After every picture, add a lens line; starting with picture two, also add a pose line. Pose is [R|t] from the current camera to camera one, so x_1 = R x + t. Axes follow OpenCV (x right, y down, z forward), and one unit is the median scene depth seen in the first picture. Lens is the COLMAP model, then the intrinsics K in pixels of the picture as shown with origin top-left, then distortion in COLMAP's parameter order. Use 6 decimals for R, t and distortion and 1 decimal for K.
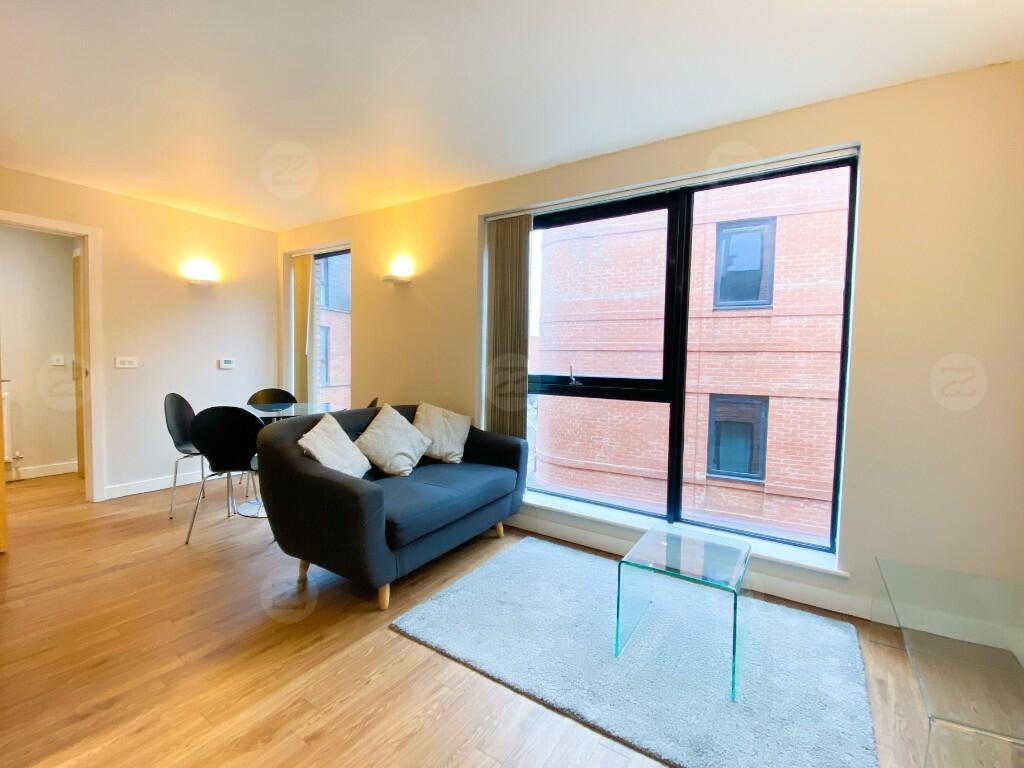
lens RADIAL K [[417.3, 0, 518.8], [0, 417.3, 380.2], [0, 0, 1]] dist [0.002254, -0.013070]
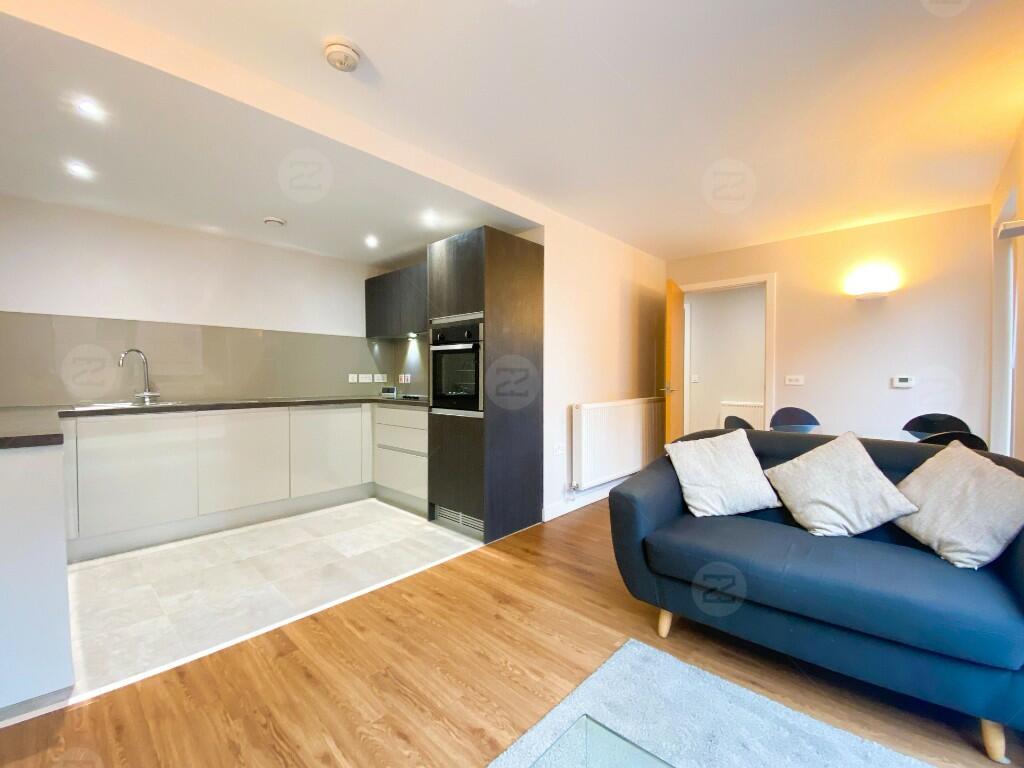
lens RADIAL K [[417.3, 0, 518.8], [0, 417.3, 380.2], [0, 0, 1]] dist [0.002254, -0.013070]
pose [[-0.120579, -0.005595, -0.992688, 0.468168], [-0.051173, 0.998690, 0.000587, -0.005326], [0.991384, 0.050869, -0.120707, 0.556233]]
